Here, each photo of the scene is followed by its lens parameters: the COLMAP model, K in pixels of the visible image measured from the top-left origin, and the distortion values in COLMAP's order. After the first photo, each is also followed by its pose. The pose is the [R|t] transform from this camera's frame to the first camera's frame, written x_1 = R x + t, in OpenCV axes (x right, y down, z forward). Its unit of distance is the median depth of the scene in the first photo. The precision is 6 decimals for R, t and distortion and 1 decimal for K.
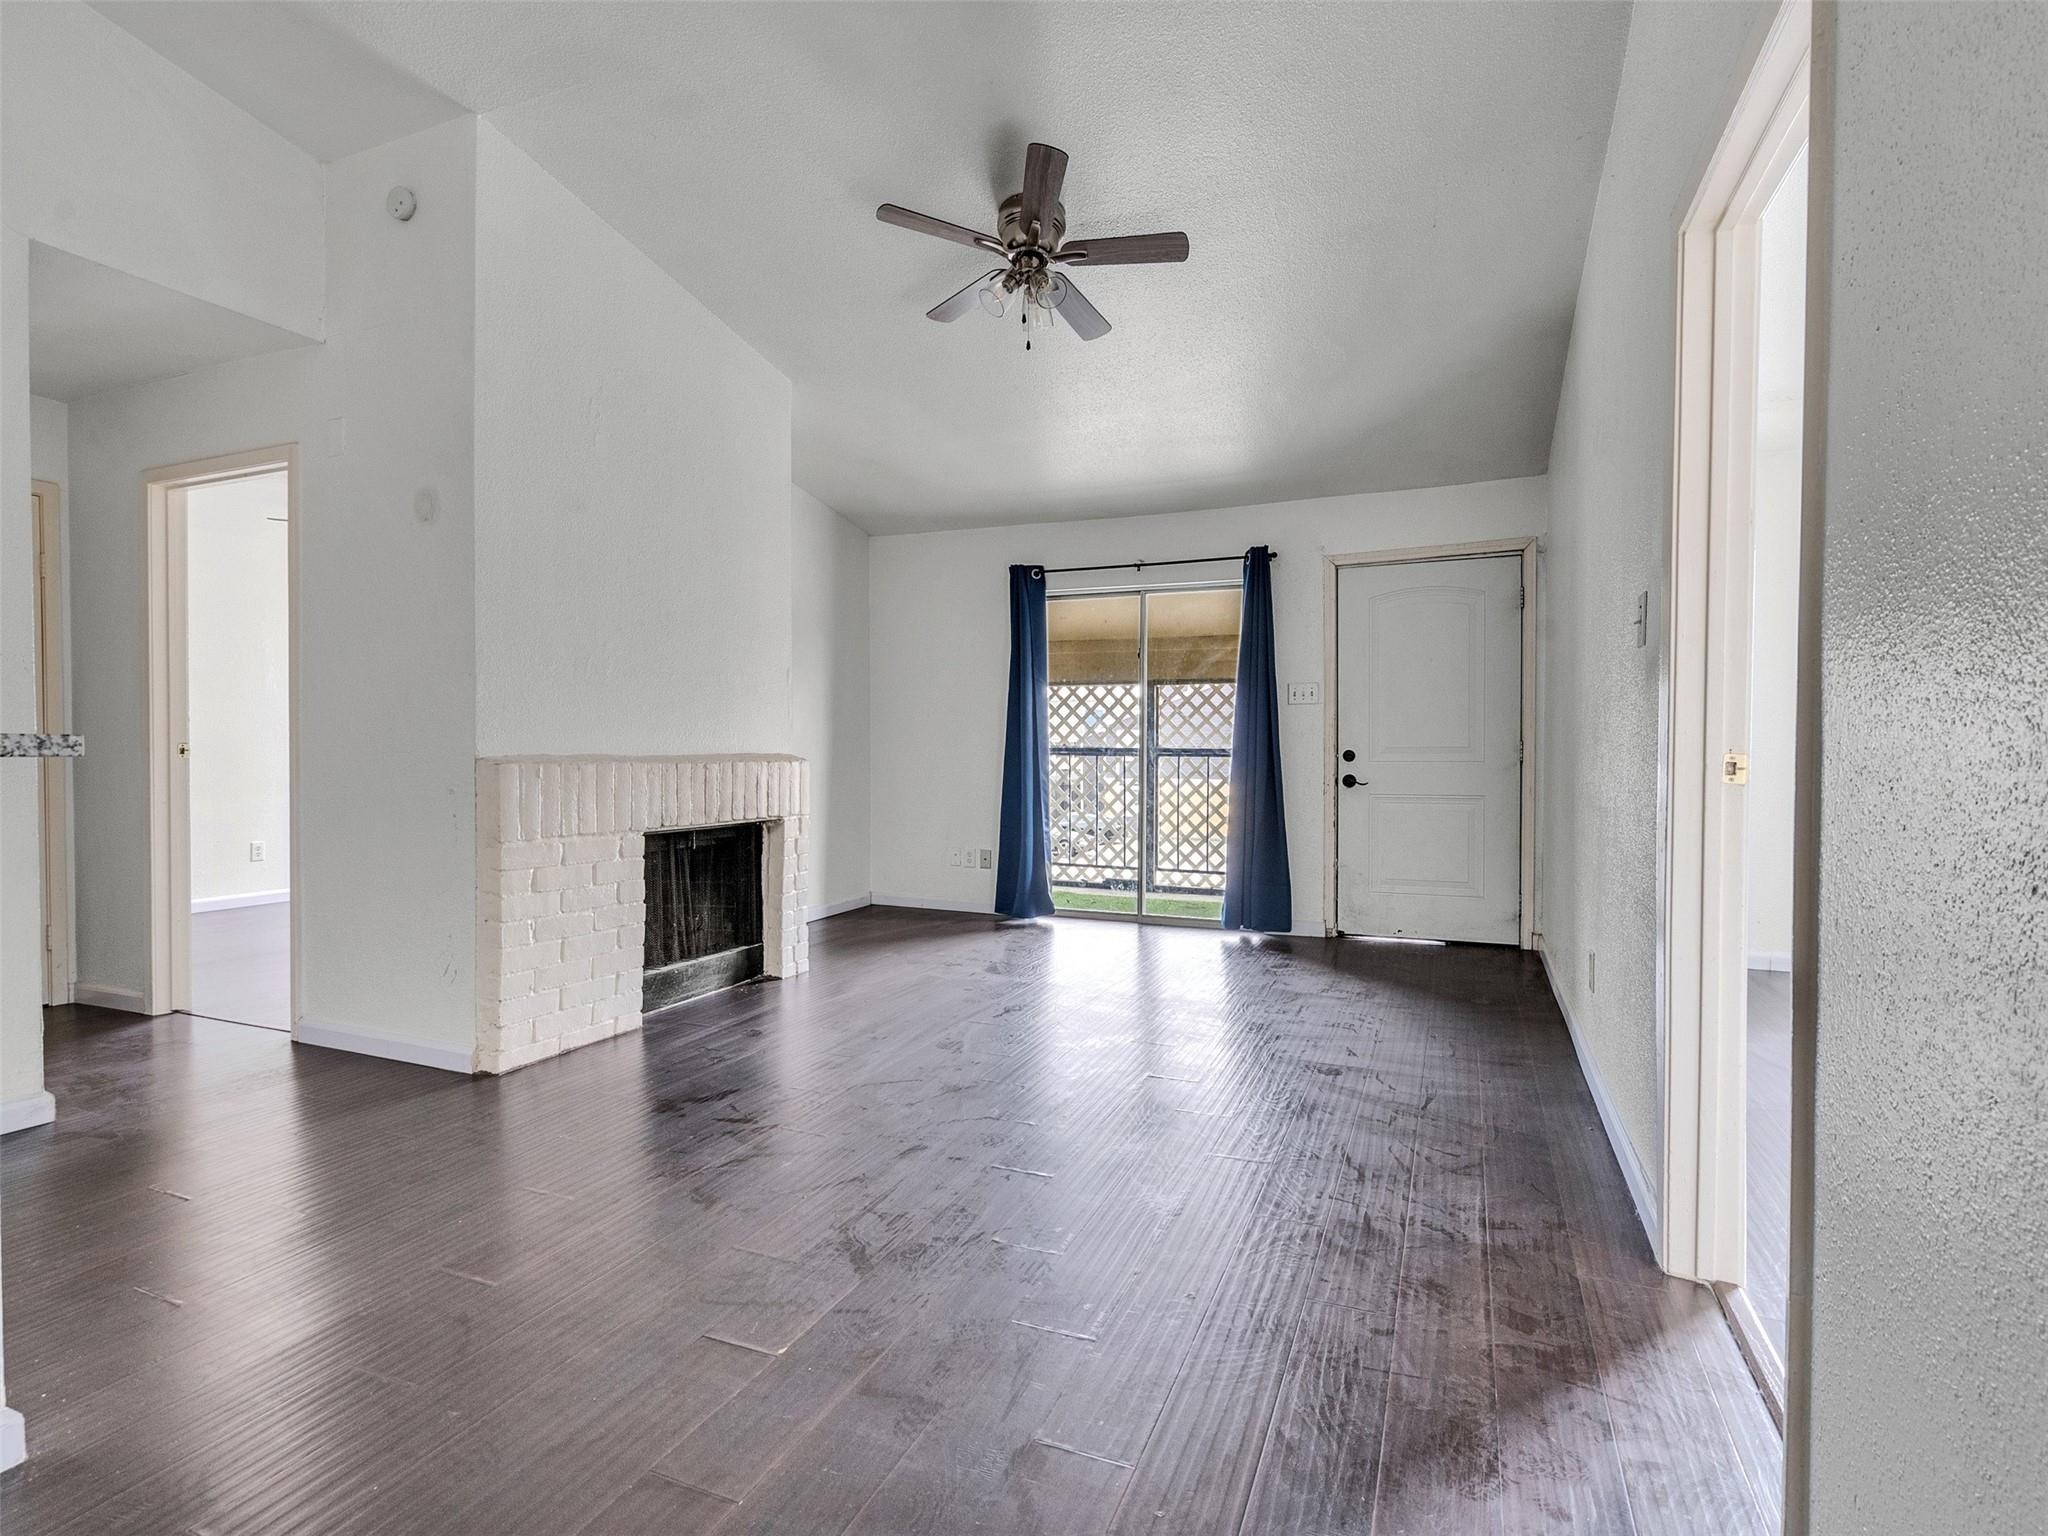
lens RADIAL K [[1041.3, 0, 1022.2], [0, 1041.3, 771.6], [0, 0, 1]] dist [-0.005153, -0.000712]
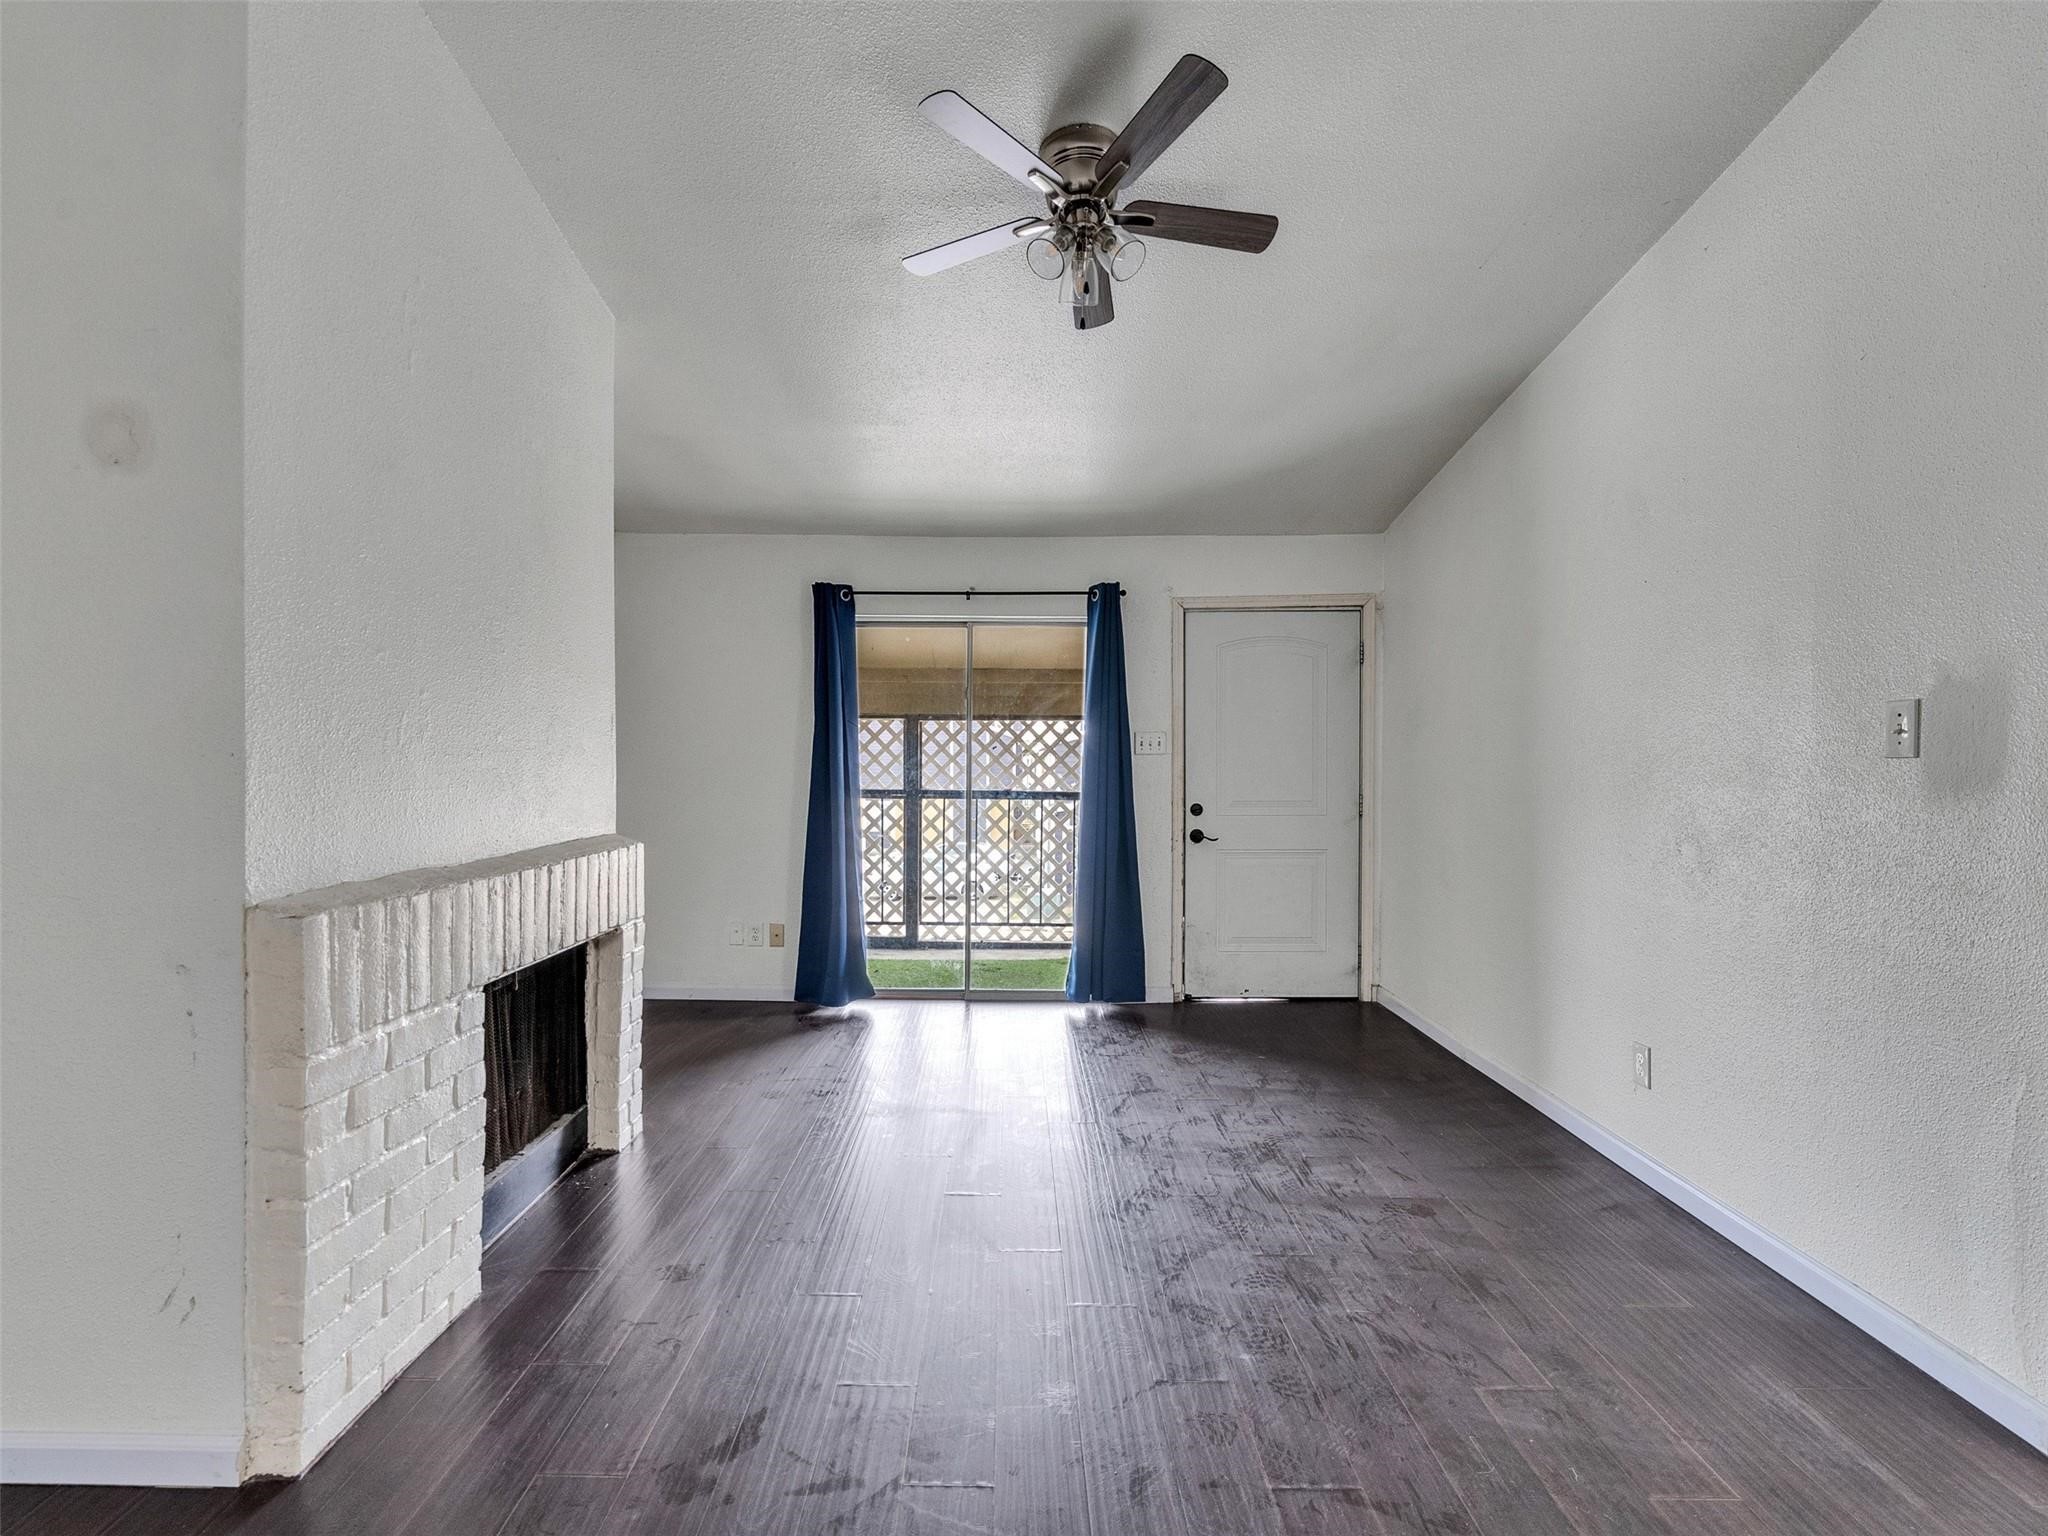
lens RADIAL K [[1041.3, 0, 1022.2], [0, 1041.3, 771.6], [0, 0, 1]] dist [-0.005153, -0.000712]
pose [[0.920657, -0.002829, 0.390362, -0.201399], [0.006460, 0.999947, -0.007989, -0.043049], [-0.390319, 0.009877, 0.920627, 0.186254]]
